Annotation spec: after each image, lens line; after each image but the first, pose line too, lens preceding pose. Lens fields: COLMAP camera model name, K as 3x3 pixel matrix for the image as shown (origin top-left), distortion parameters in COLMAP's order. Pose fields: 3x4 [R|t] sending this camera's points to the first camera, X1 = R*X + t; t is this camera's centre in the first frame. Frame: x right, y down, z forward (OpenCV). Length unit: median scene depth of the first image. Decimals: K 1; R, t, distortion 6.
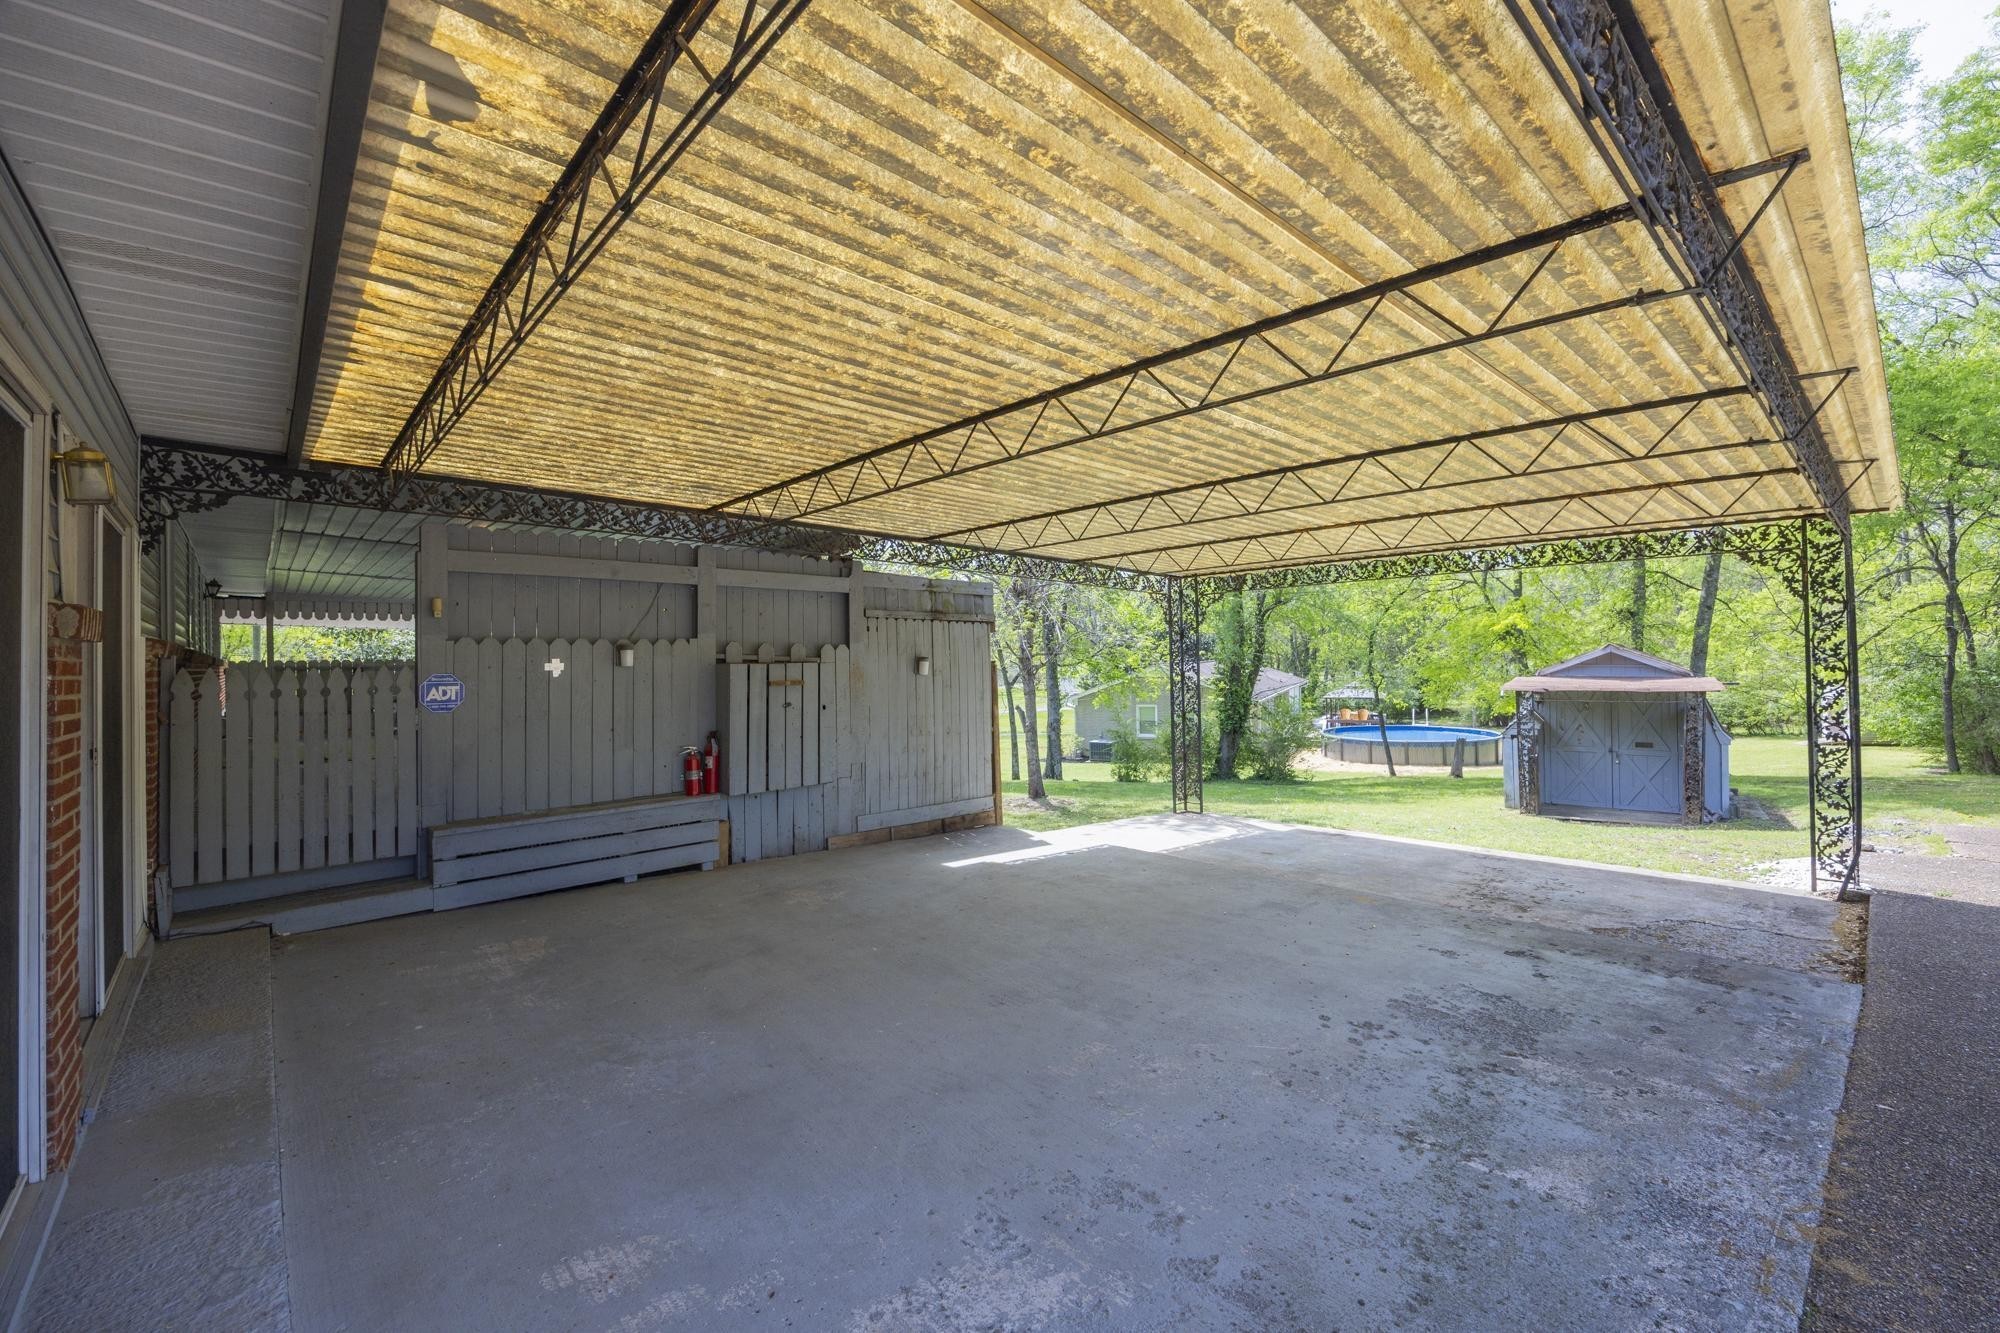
lens RADIAL K [[791.7, 0, 1017.4], [0, 791.7, 660.1], [0, 0, 1]] dist [0.007143, 0.000186]
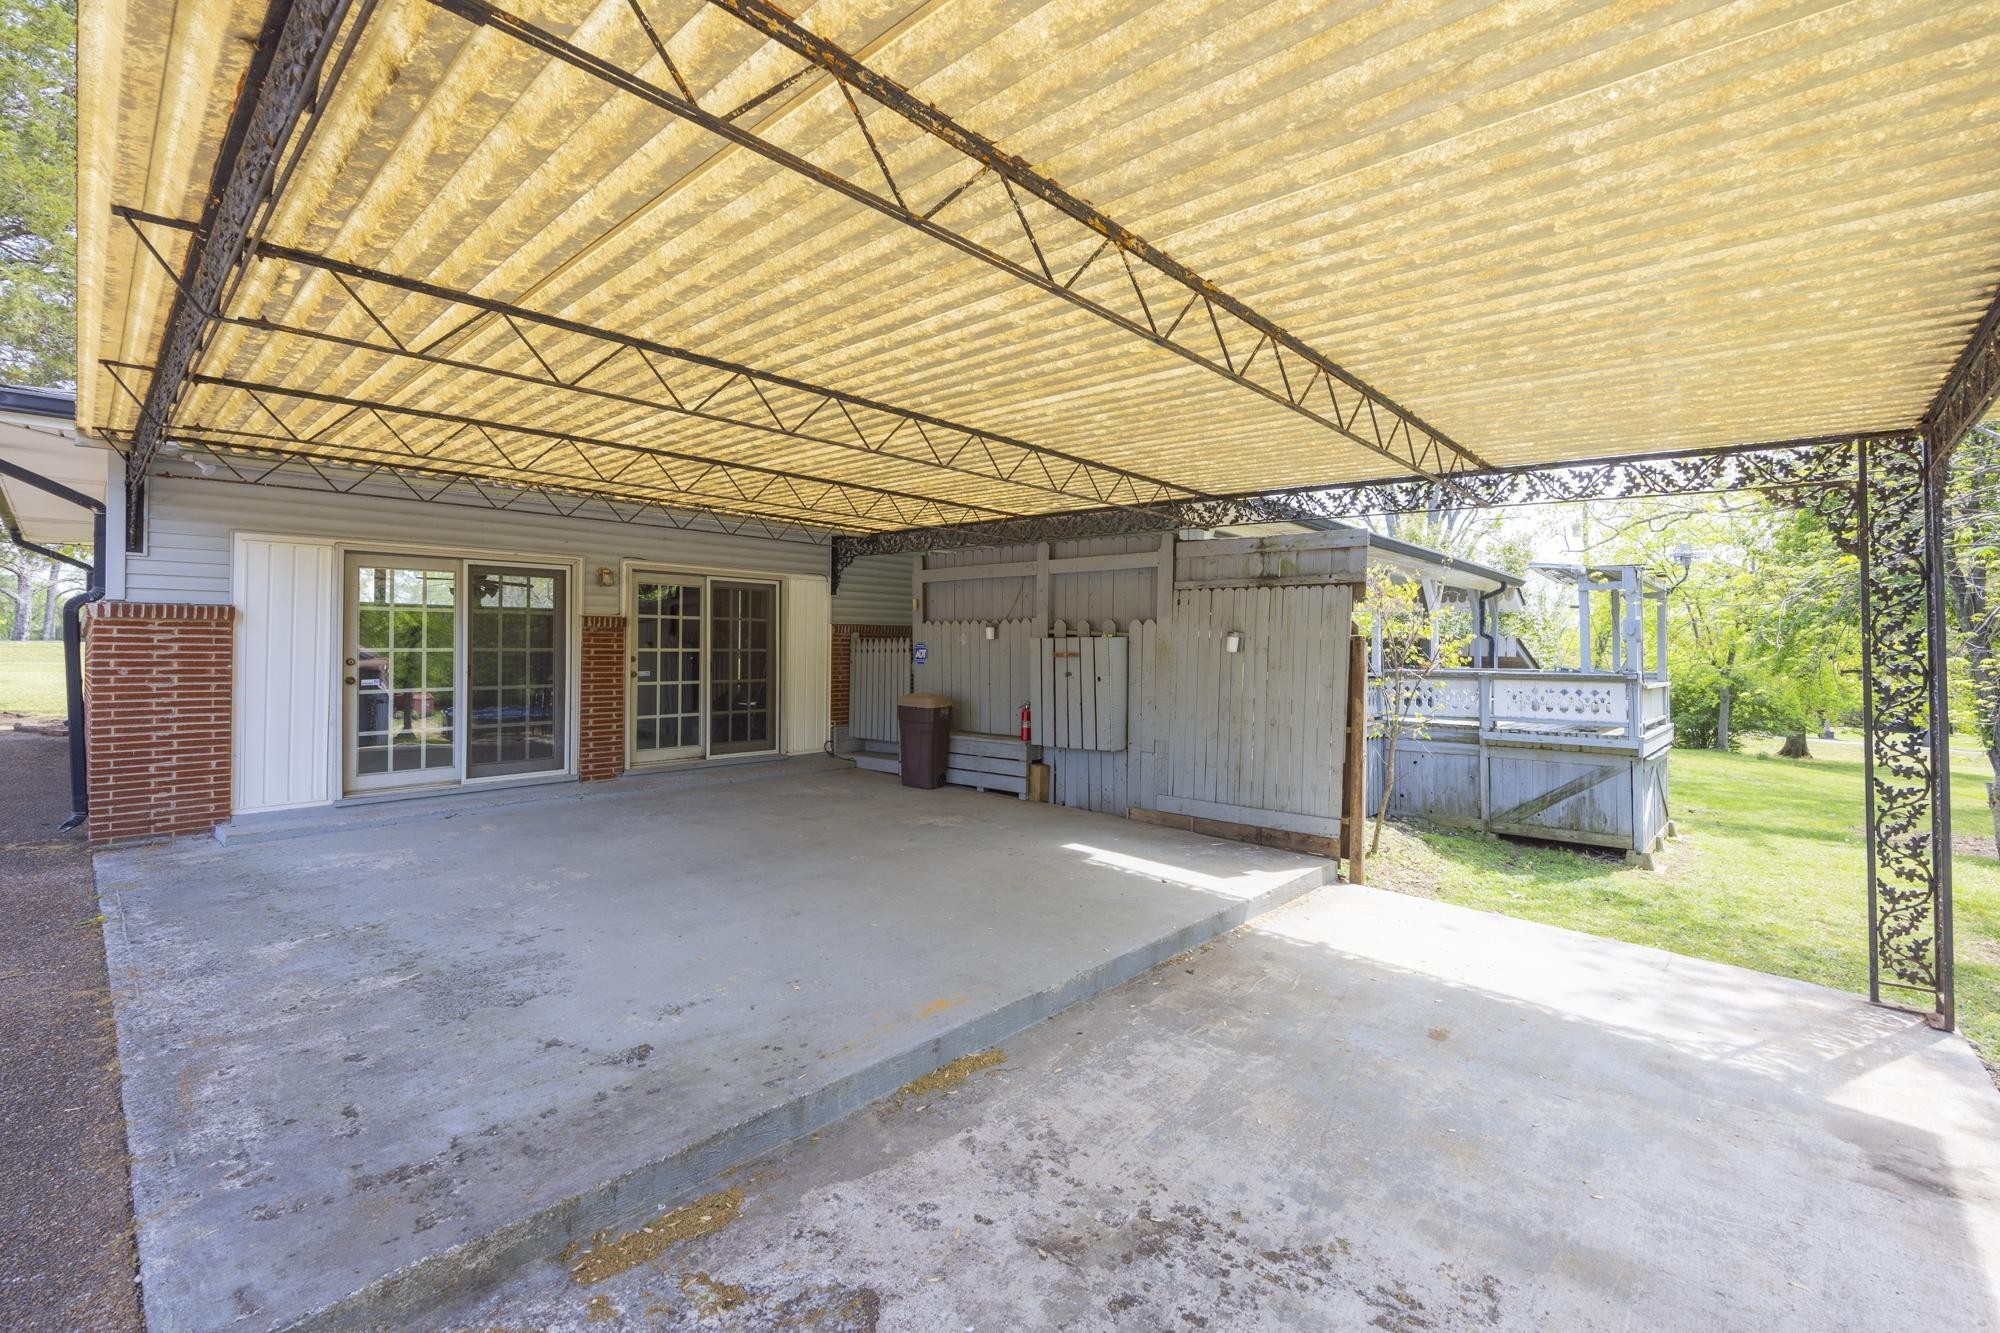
lens RADIAL K [[788.6, 0, 1005.4], [0, 788.6, 623.9], [0, 0, 1]] dist [-0.021041, 0.003858]
pose [[0.158303, -0.021384, -0.987159, 1.629898], [-0.007945, 0.999706, -0.022930, 0.022402], [0.987359, 0.011473, 0.158087, 1.458203]]
